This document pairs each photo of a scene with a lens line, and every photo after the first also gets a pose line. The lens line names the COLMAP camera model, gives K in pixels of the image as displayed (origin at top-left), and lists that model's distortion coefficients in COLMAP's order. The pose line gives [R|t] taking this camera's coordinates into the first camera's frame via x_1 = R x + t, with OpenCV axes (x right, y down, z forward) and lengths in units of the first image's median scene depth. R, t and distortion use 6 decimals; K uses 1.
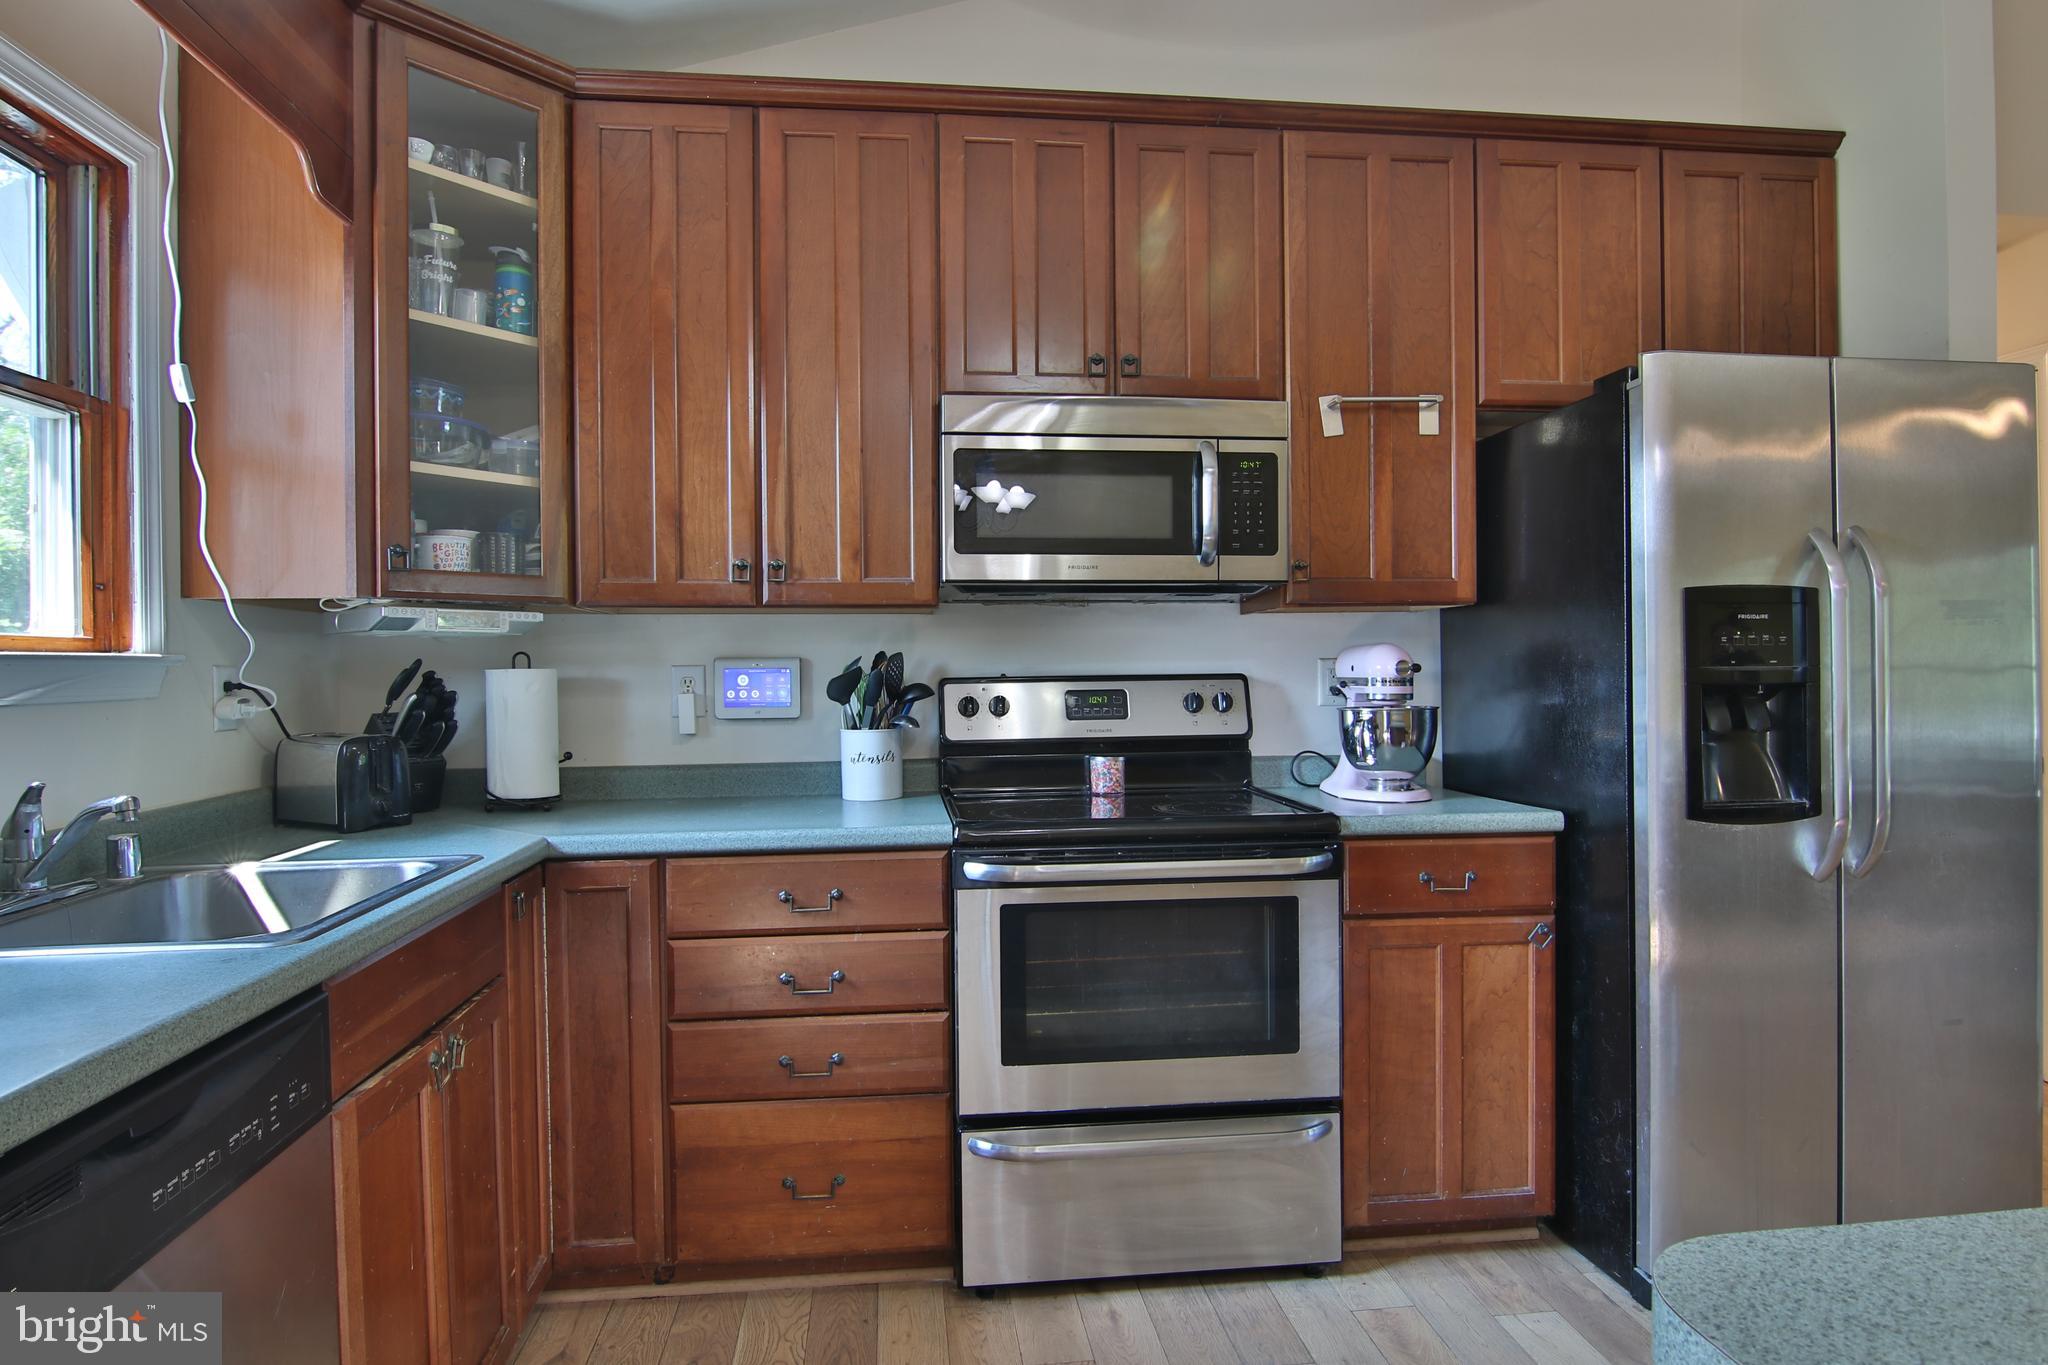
lens RADIAL K [[1161.2, 0, 1025.5], [0, 1161.2, 677.1], [0, 0, 1]] dist [-0.006609, -0.011131]
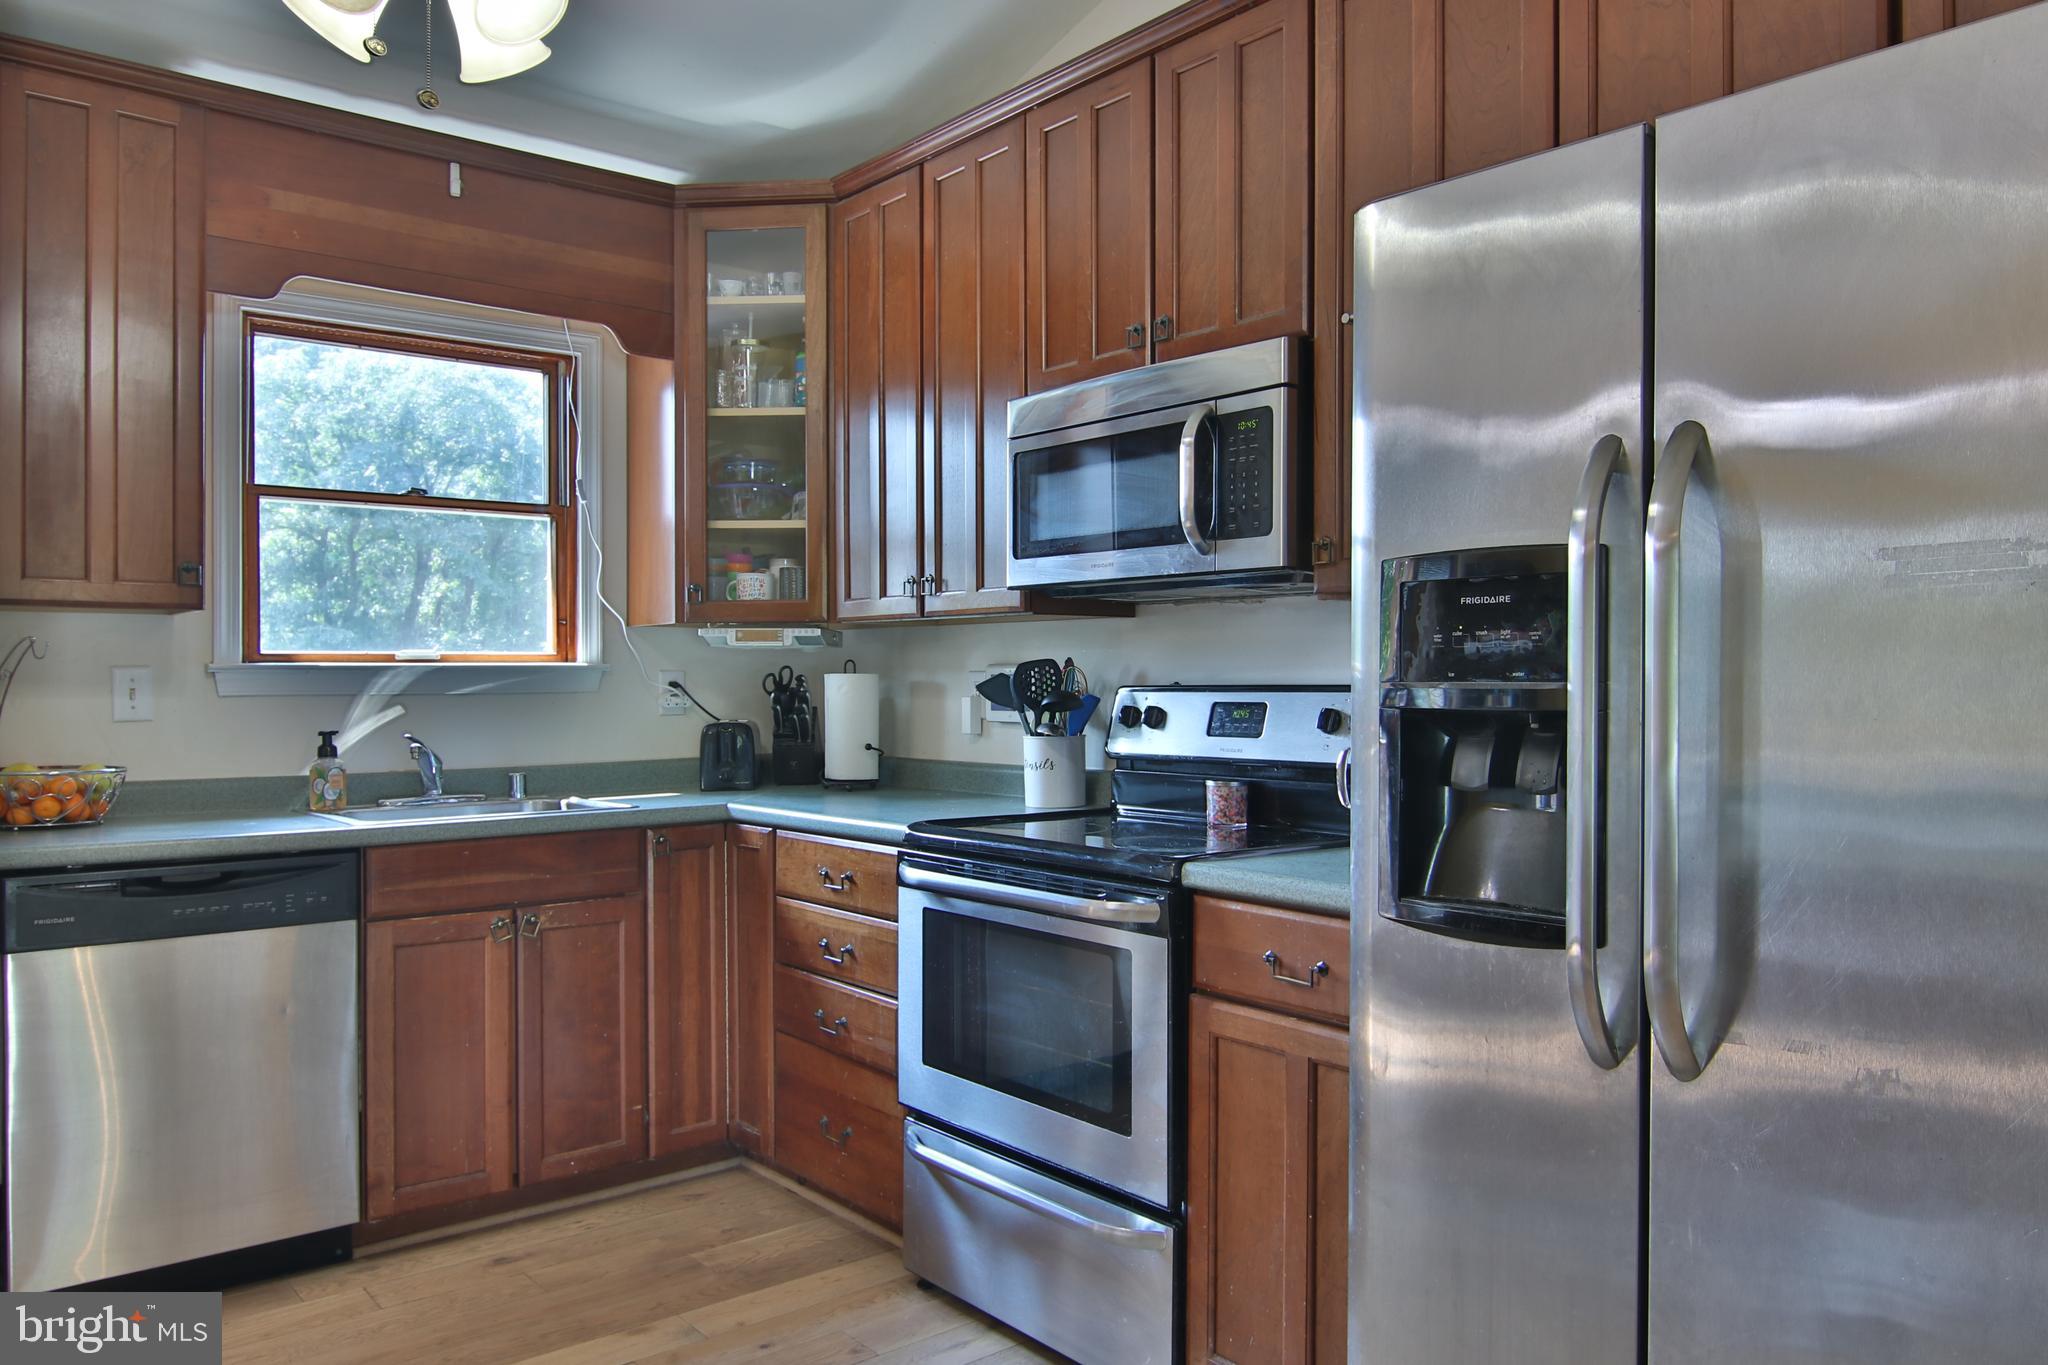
lens RADIAL K [[1471.4, 0, 1026.2], [0, 1471.4, 682.0], [0, 0, 1]] dist [0.015260, 0.000083]
pose [[0.538470, 0.010443, -0.842580, 0.975578], [-0.008907, 0.999938, 0.006701, -0.010391], [0.842598, 0.003897, 0.538529, 0.324024]]
